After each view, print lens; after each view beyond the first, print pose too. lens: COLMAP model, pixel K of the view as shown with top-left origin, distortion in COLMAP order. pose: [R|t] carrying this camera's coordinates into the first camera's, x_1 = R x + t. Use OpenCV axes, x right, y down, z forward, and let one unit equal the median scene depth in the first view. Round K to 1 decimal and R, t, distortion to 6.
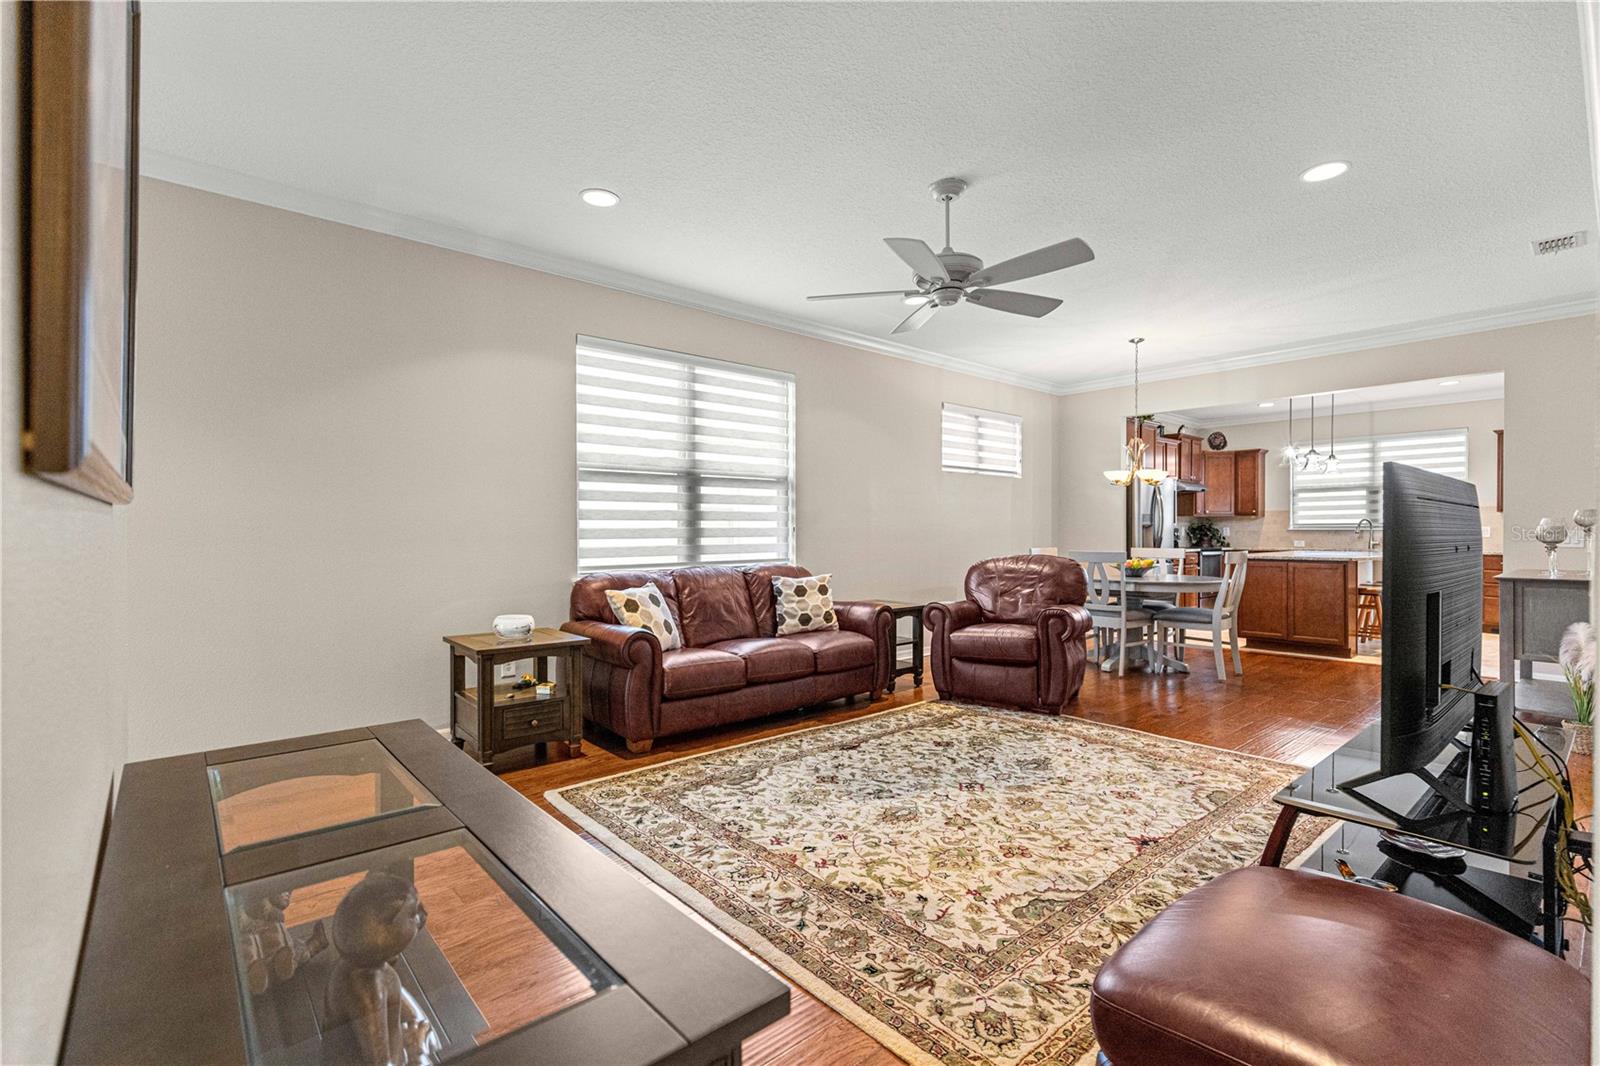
lens RADIAL K [[722.2, 0, 794.1], [0, 722.2, 530.0], [0, 0, 1]] dist [0.009990, -0.000660]
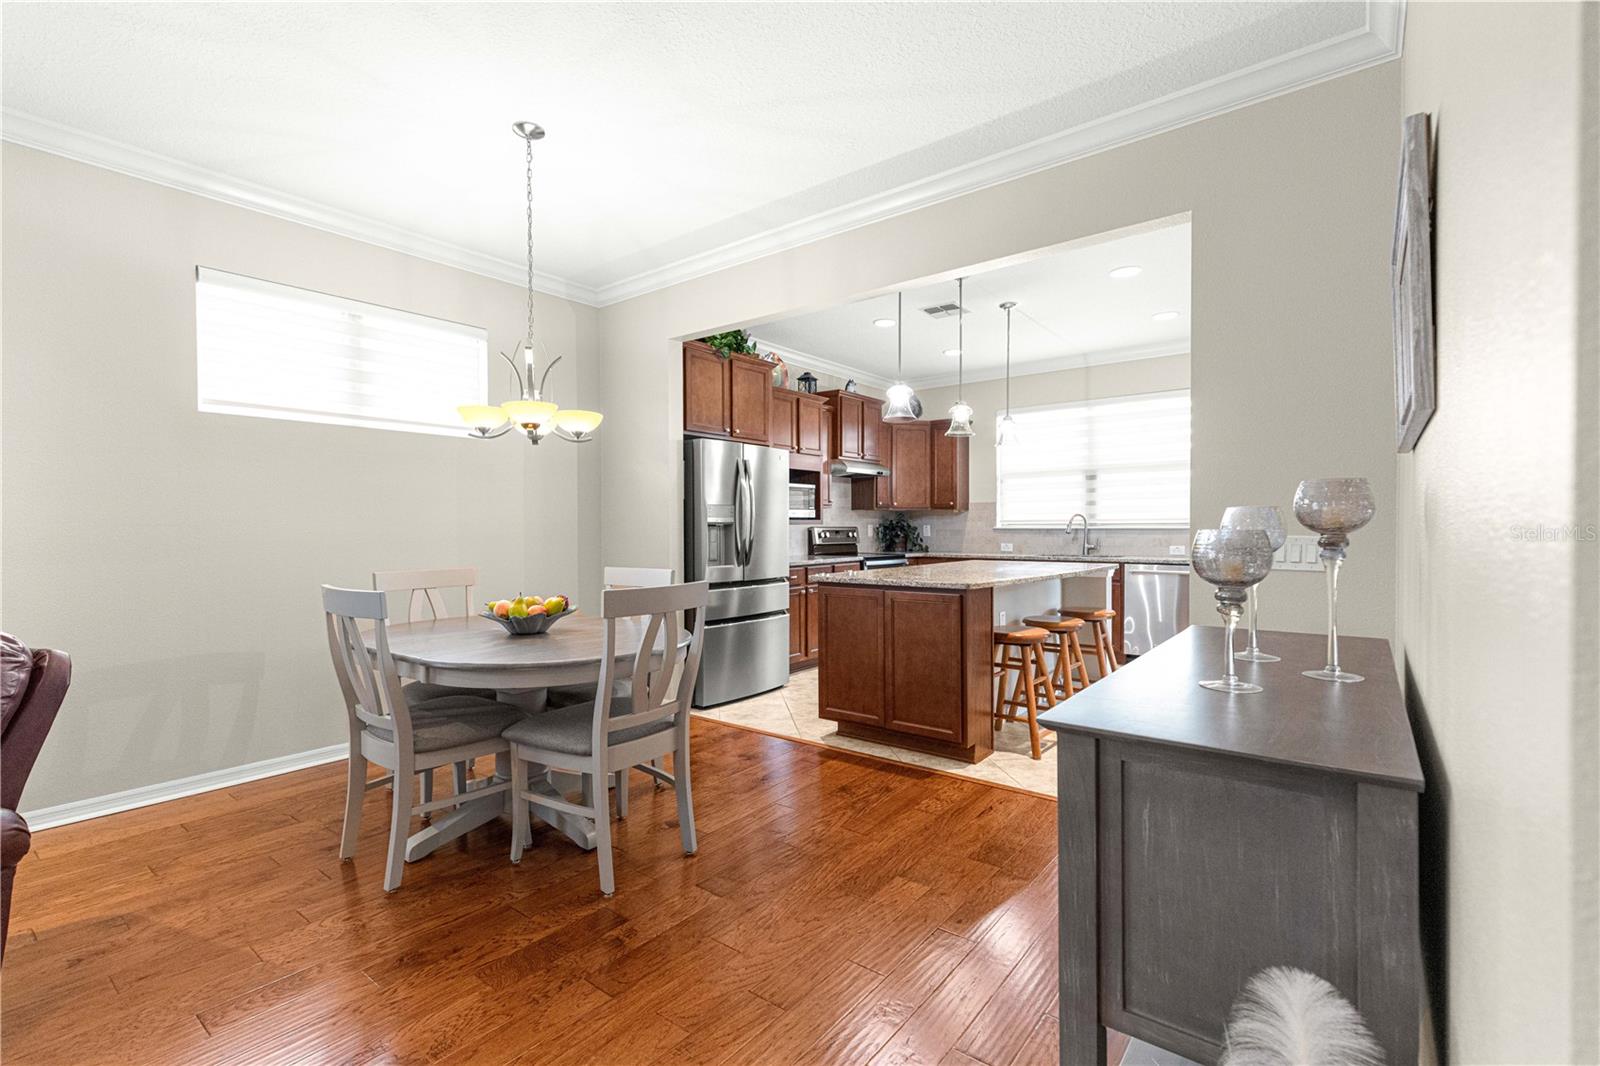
lens RADIAL K [[722.2, 0, 794.1], [0, 722.2, 530.0], [0, 0, 1]] dist [0.009990, -0.000660]
pose [[0.982401, -0.003992, 0.186741, 0.954287], [0.003117, 0.999983, 0.004977, -0.008036], [-0.186758, -0.004307, 0.982397, 0.874050]]
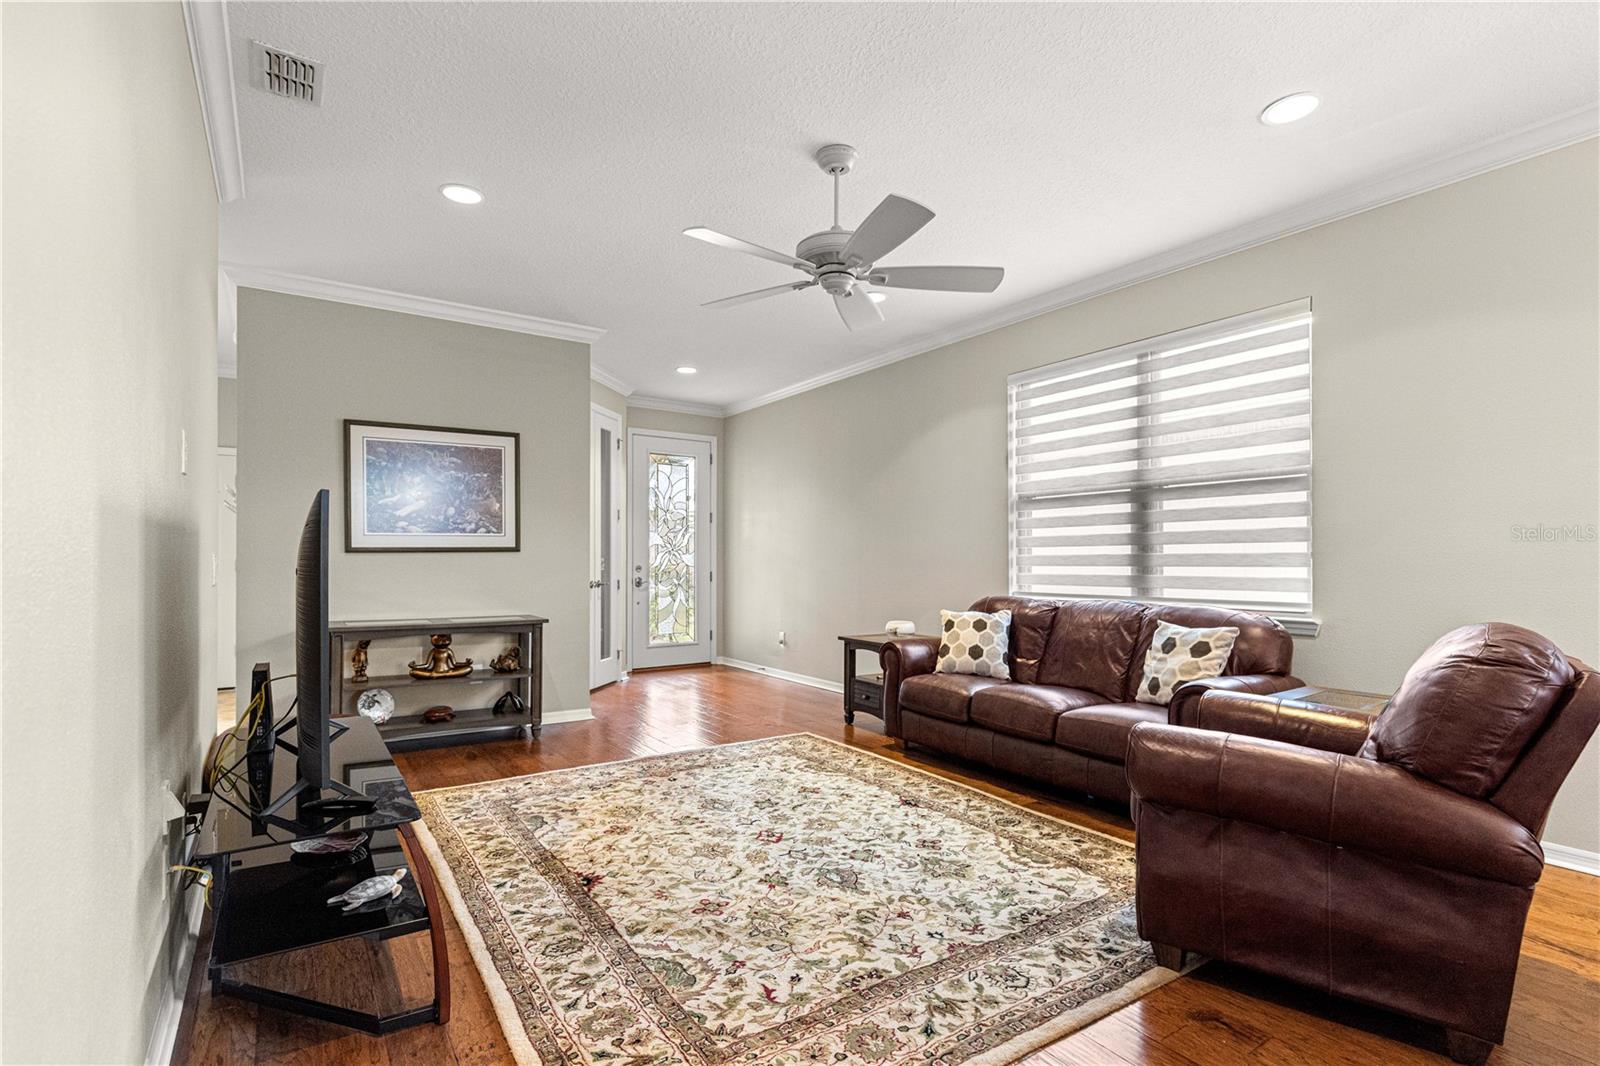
lens RADIAL K [[758.0, 0, 798.4], [0, 758.0, 559.1], [0, 0, 1]] dist [0.004147, 0.000329]
pose [[-0.121430, -0.001031, -0.992600, 1.060006], [-0.000597, 0.999999, -0.000966, 0.004979], [0.992600, 0.000475, -0.121430, 1.023930]]
